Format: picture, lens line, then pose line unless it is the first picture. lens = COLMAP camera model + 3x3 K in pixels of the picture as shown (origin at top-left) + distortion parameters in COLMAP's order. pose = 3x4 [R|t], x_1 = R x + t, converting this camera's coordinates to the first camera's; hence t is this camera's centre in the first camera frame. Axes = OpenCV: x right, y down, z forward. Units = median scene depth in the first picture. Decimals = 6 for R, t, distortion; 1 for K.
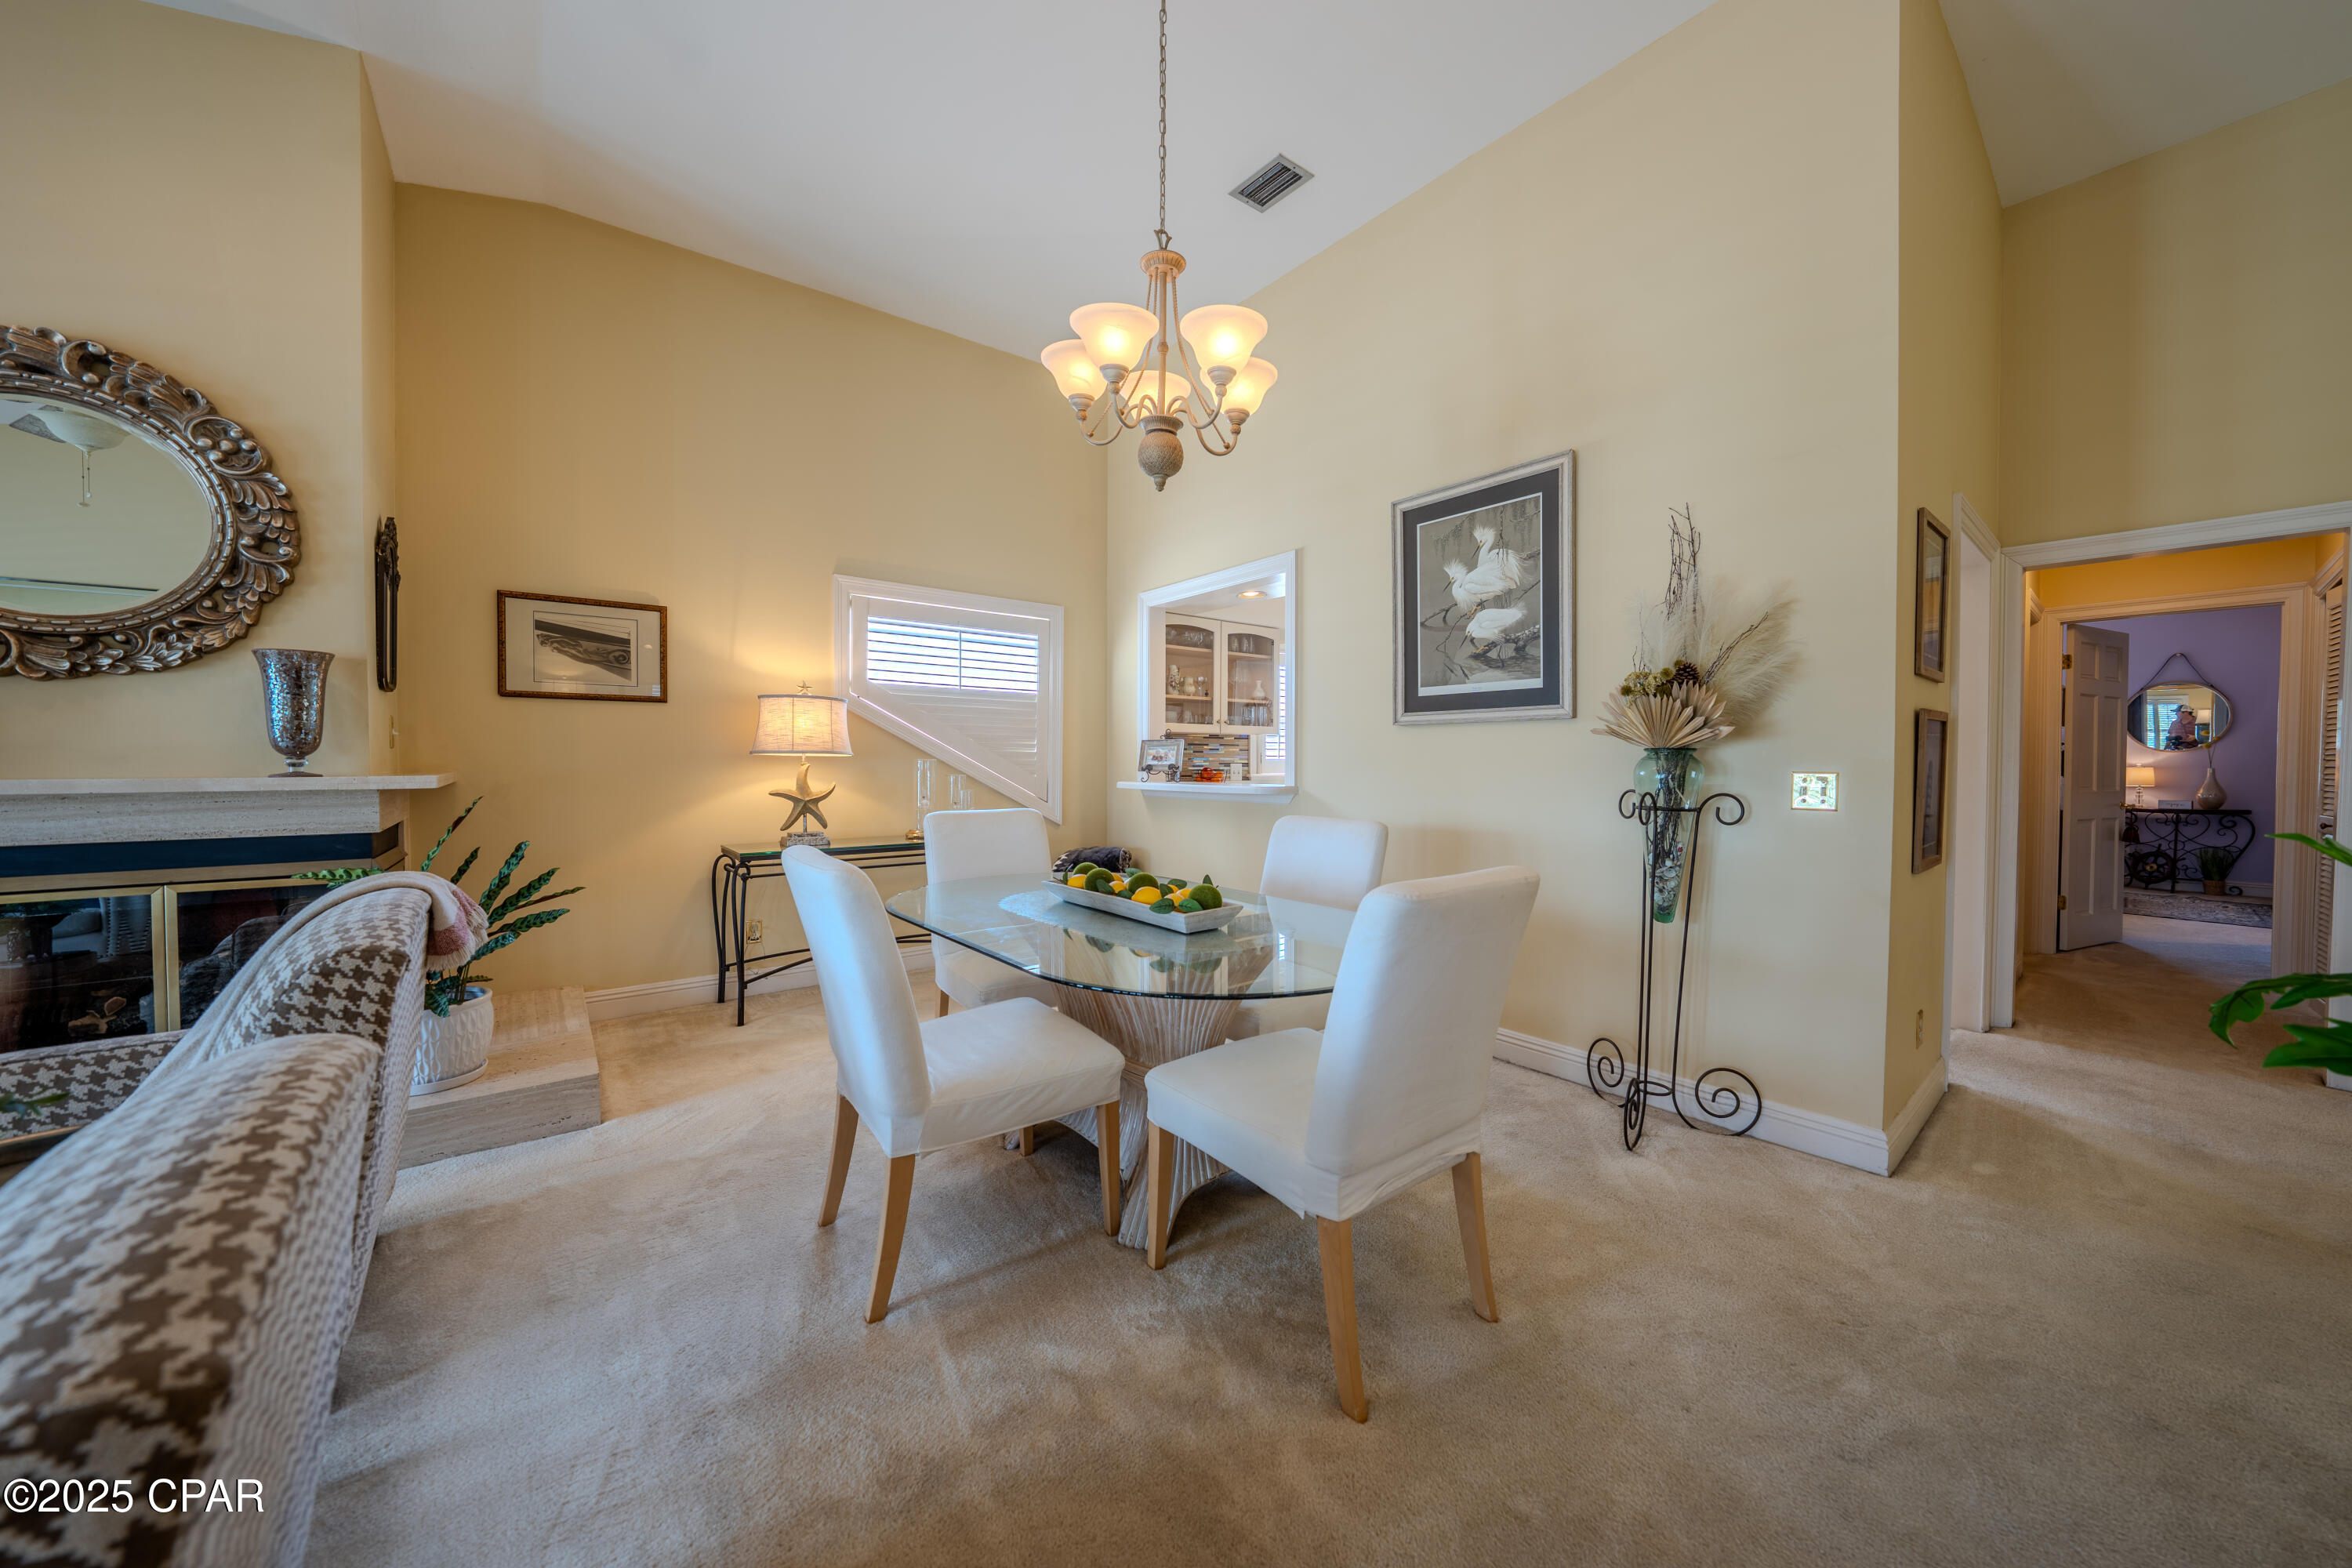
lens RADIAL K [[813.8, 0, 1180.3], [0, 813.8, 776.8], [0, 0, 1]] dist [-0.031563, 0.007458]
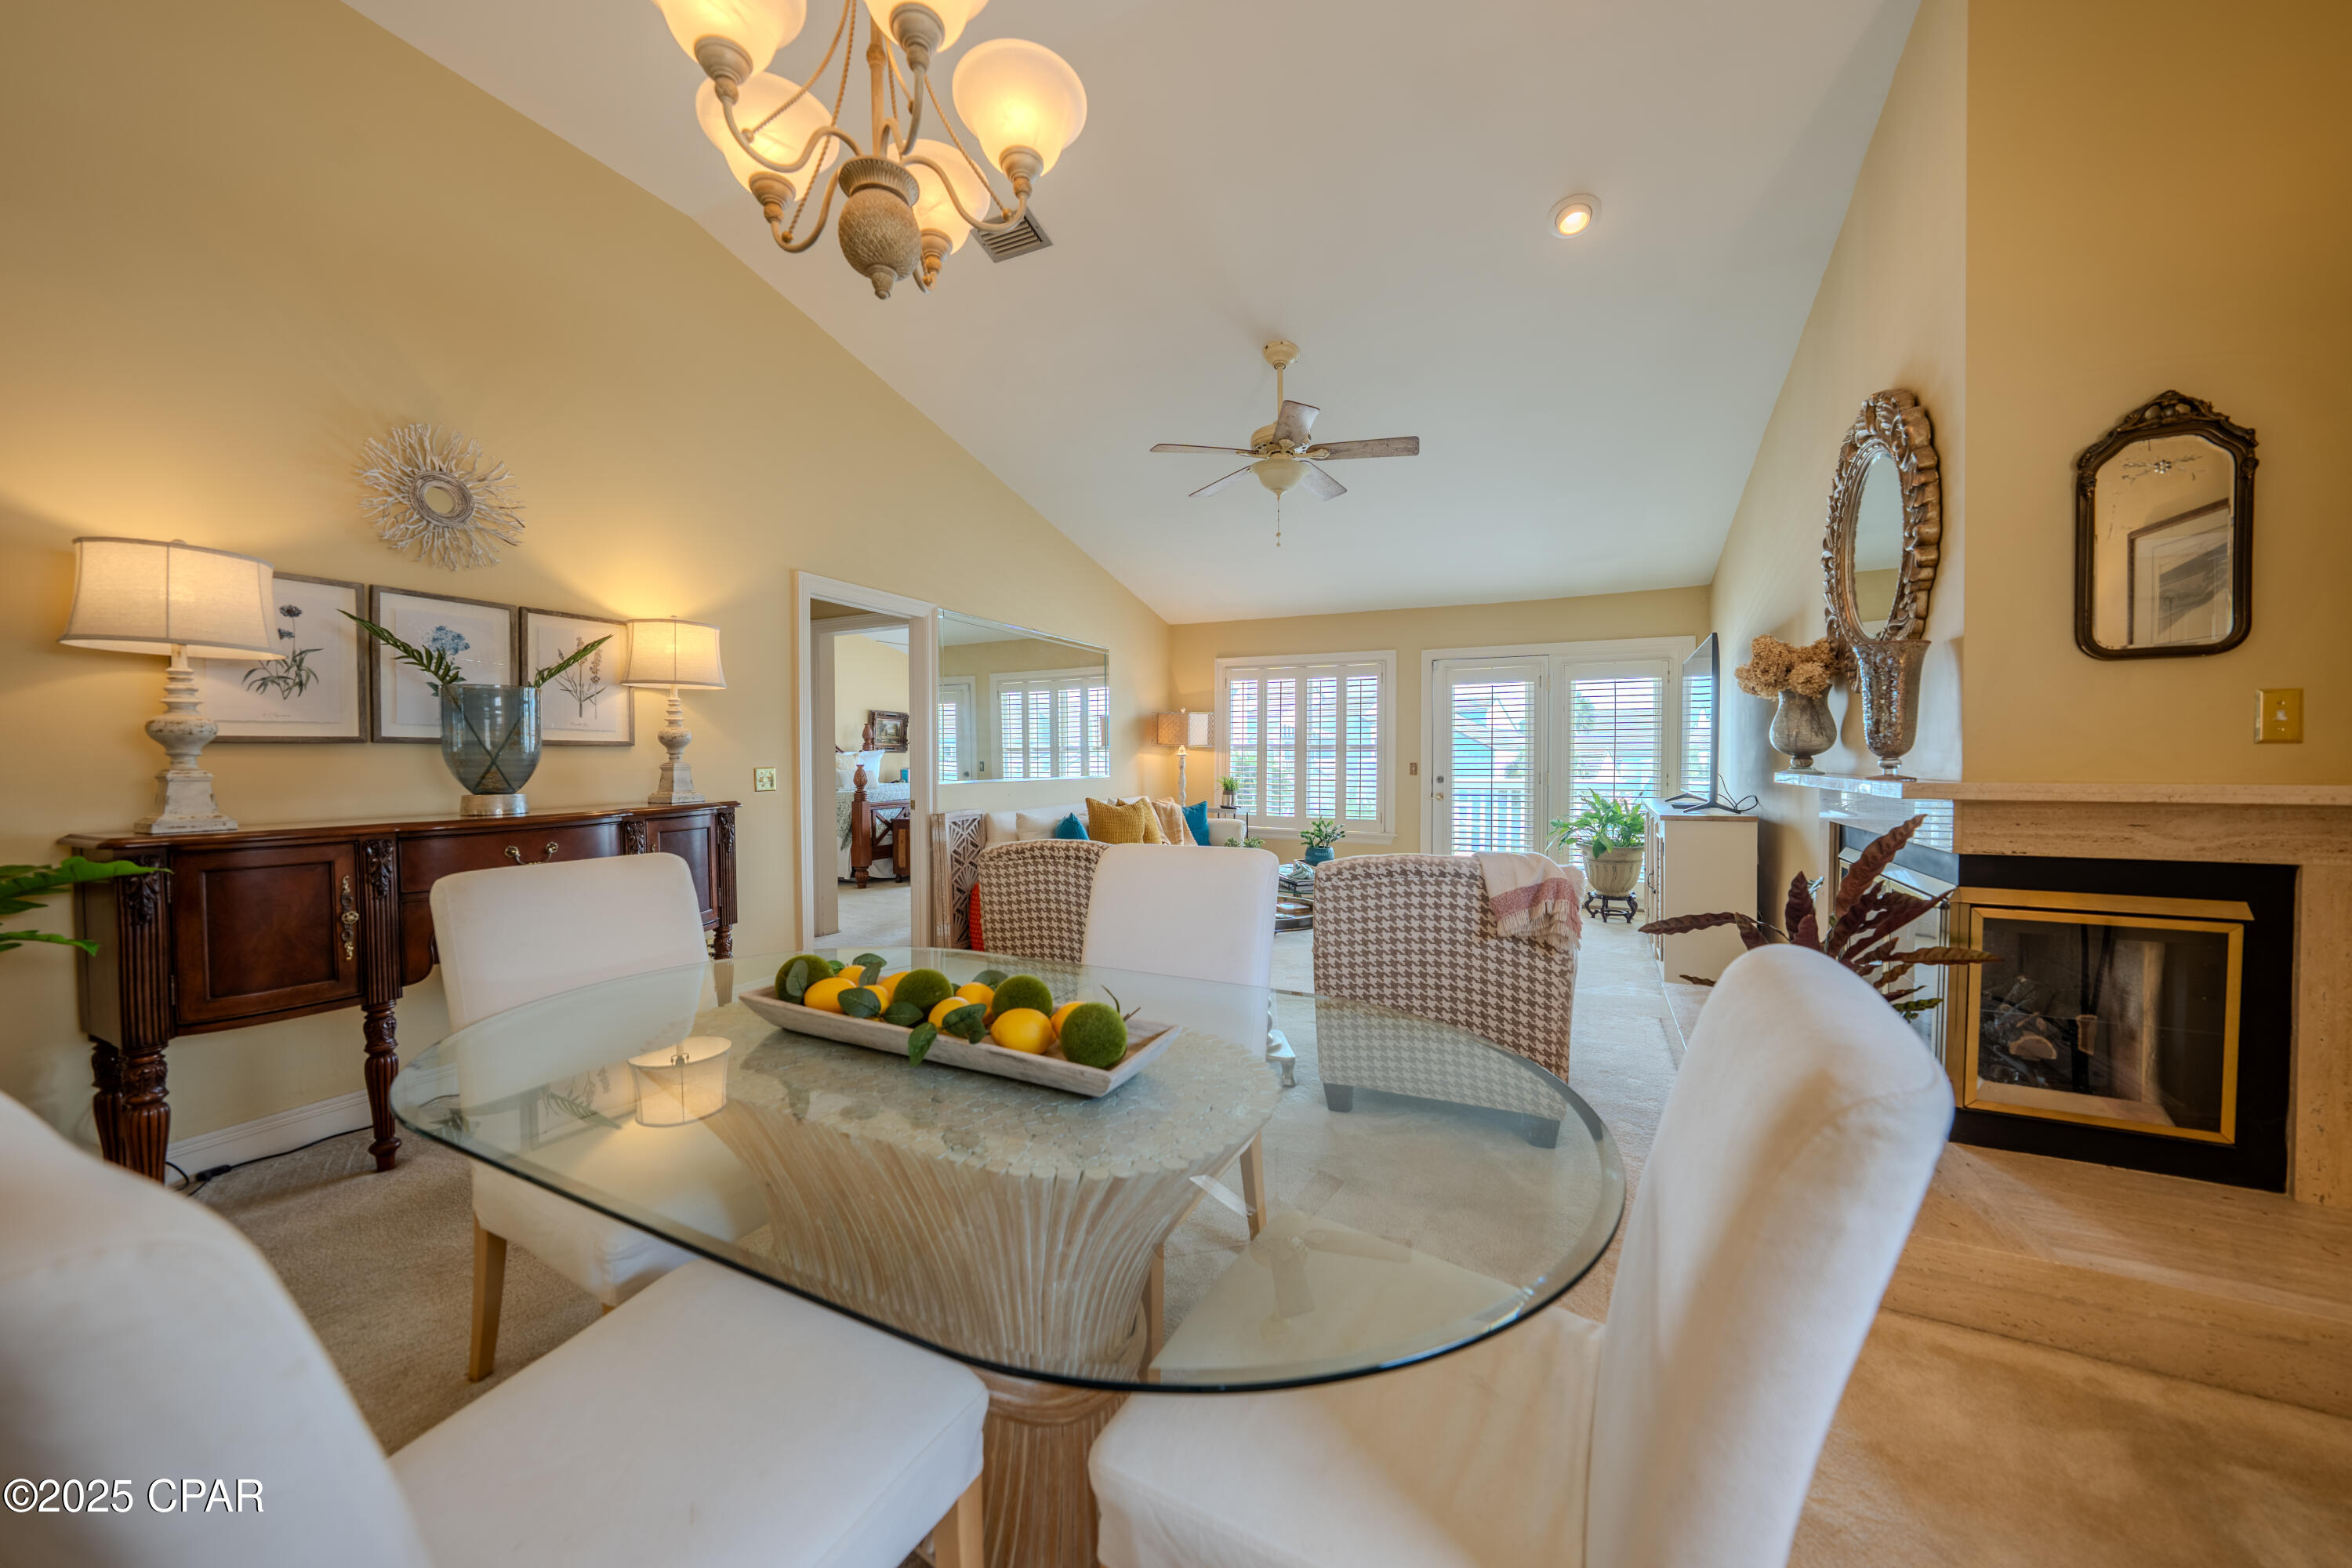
lens RADIAL K [[813.8, 0, 1180.3], [0, 813.8, 776.8], [0, 0, 1]] dist [-0.031563, 0.007458]
pose [[-0.903407, 0.011601, -0.428627, 0.019051], [-0.007386, 0.999065, 0.042606, -0.026478], [0.428721, 0.041657, -0.902476, 1.071075]]
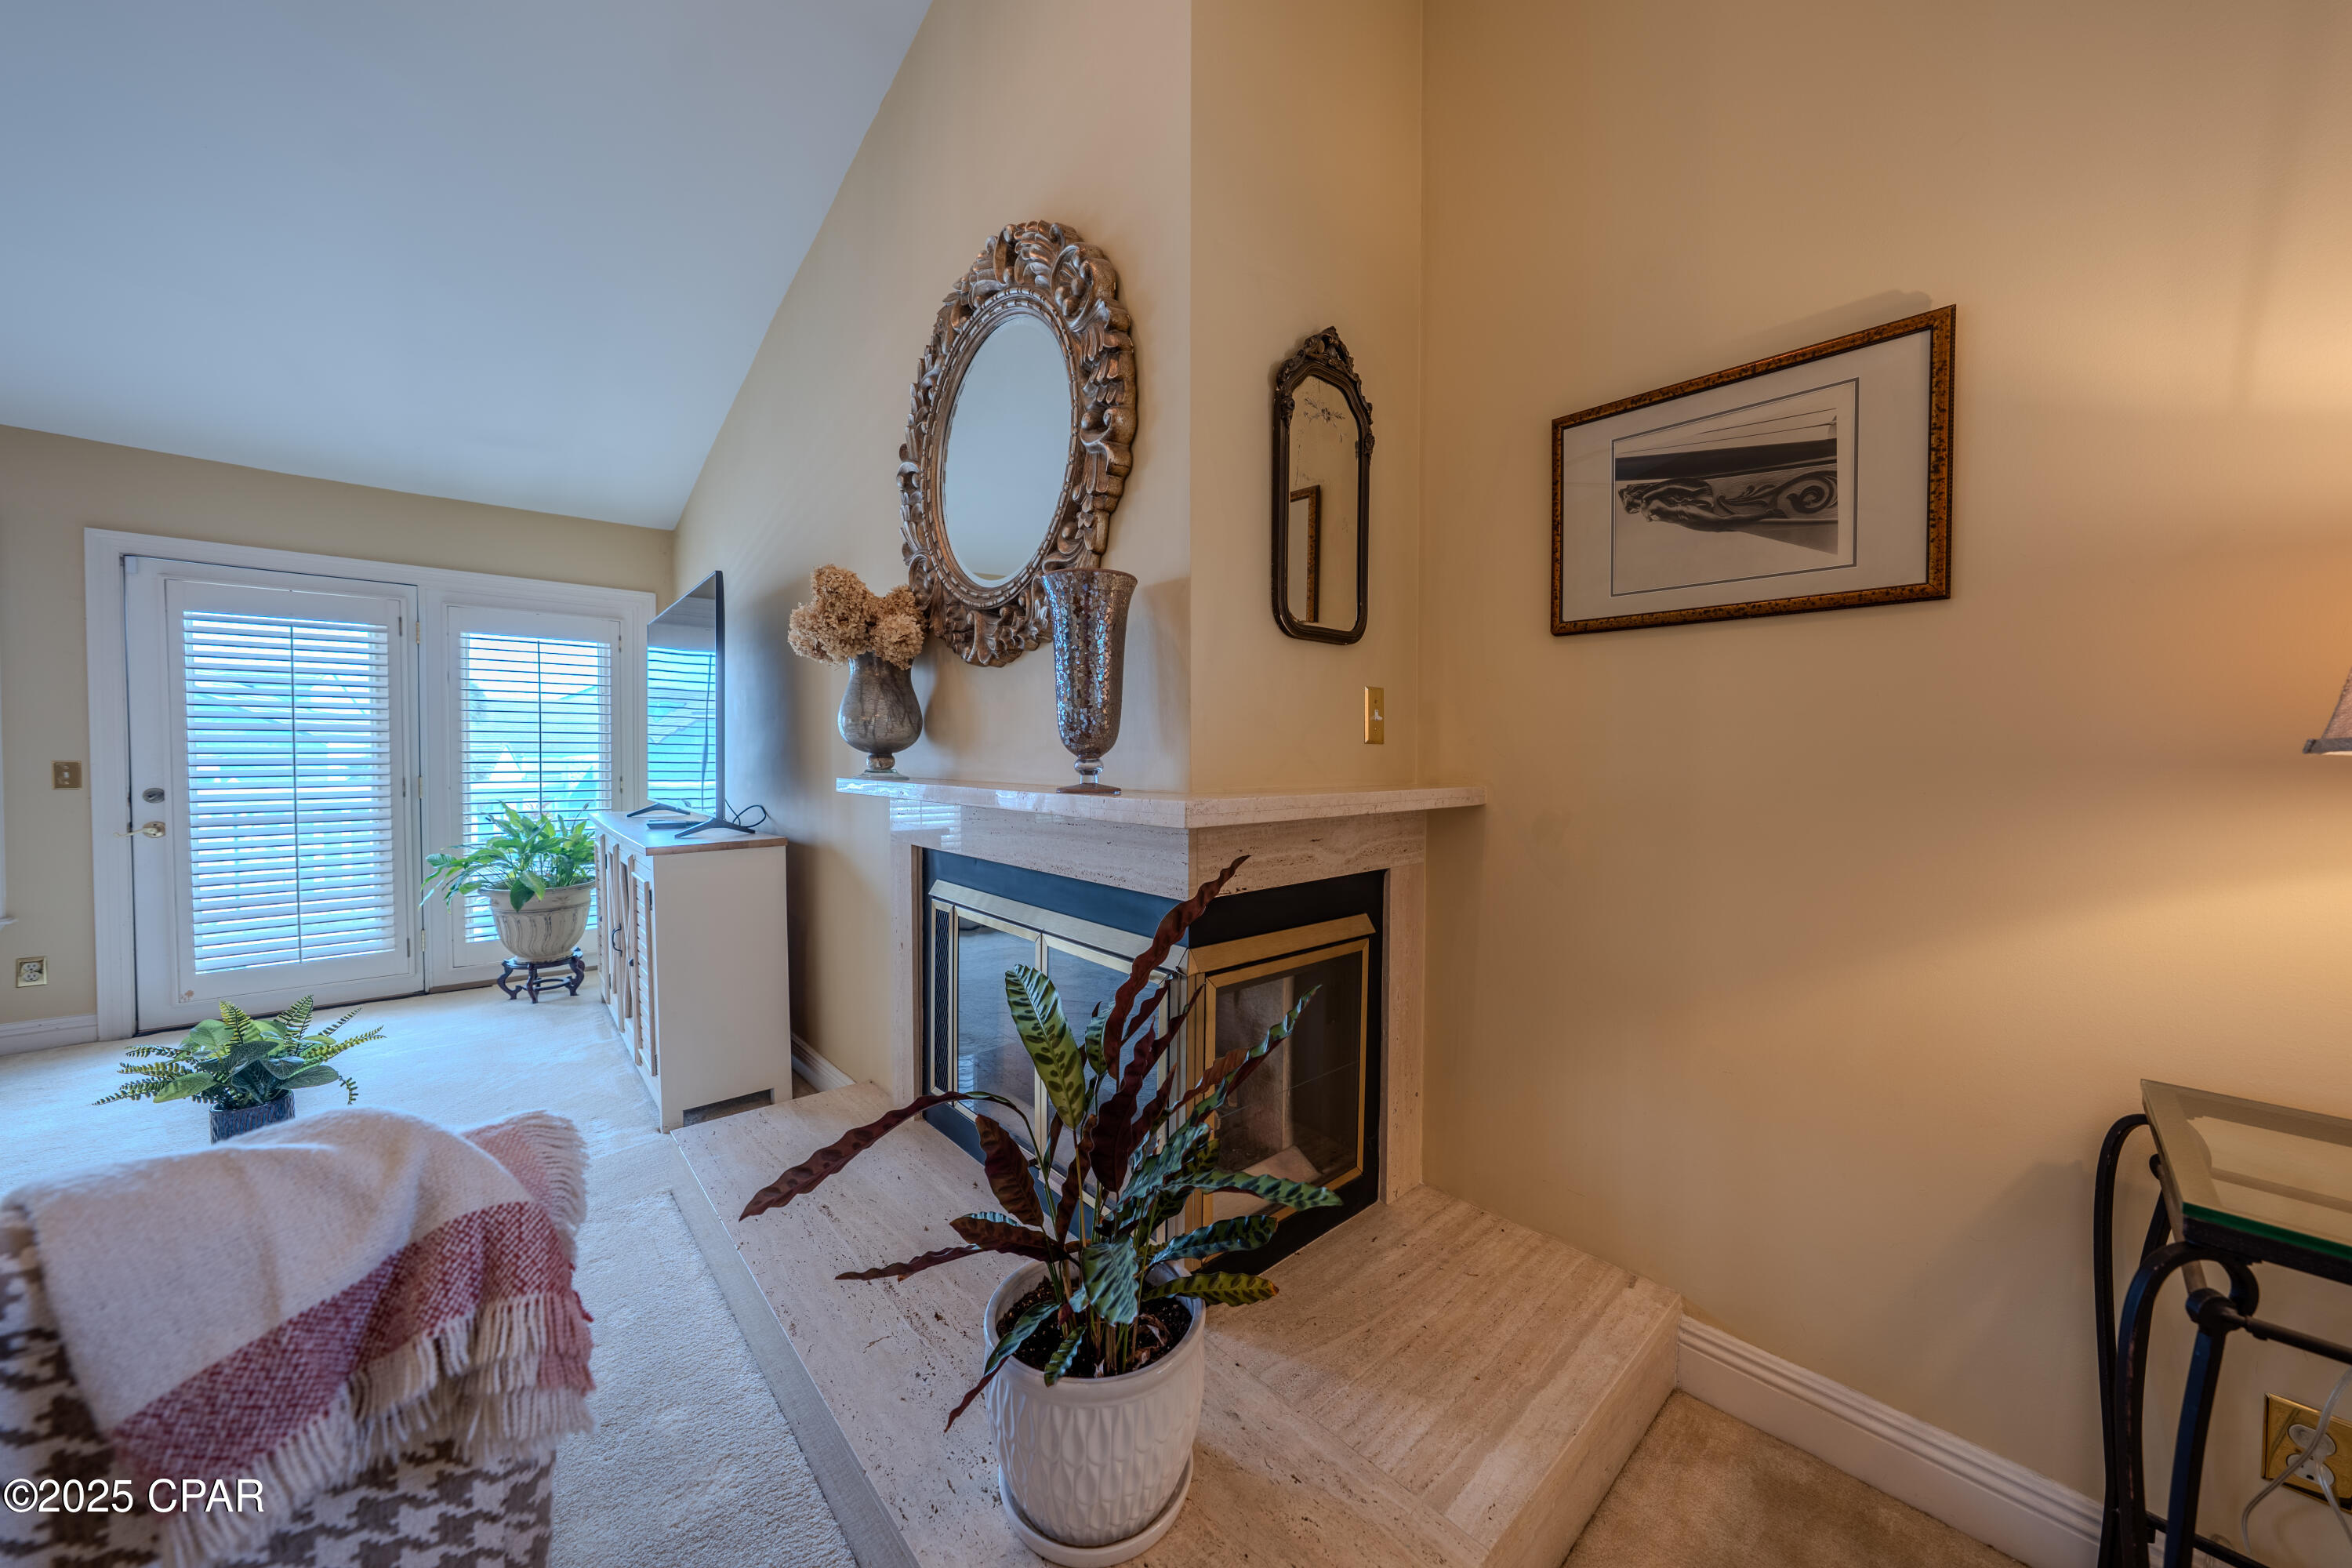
lens RADIAL K [[813.8, 0, 1180.3], [0, 813.8, 776.8], [0, 0, 1]] dist [-0.031563, 0.007458]
pose [[0.062794, 0.026447, -0.997676, -0.368268], [-0.026540, 0.999340, 0.024821, -0.020273], [0.997674, 0.024920, 0.063454, 0.743145]]
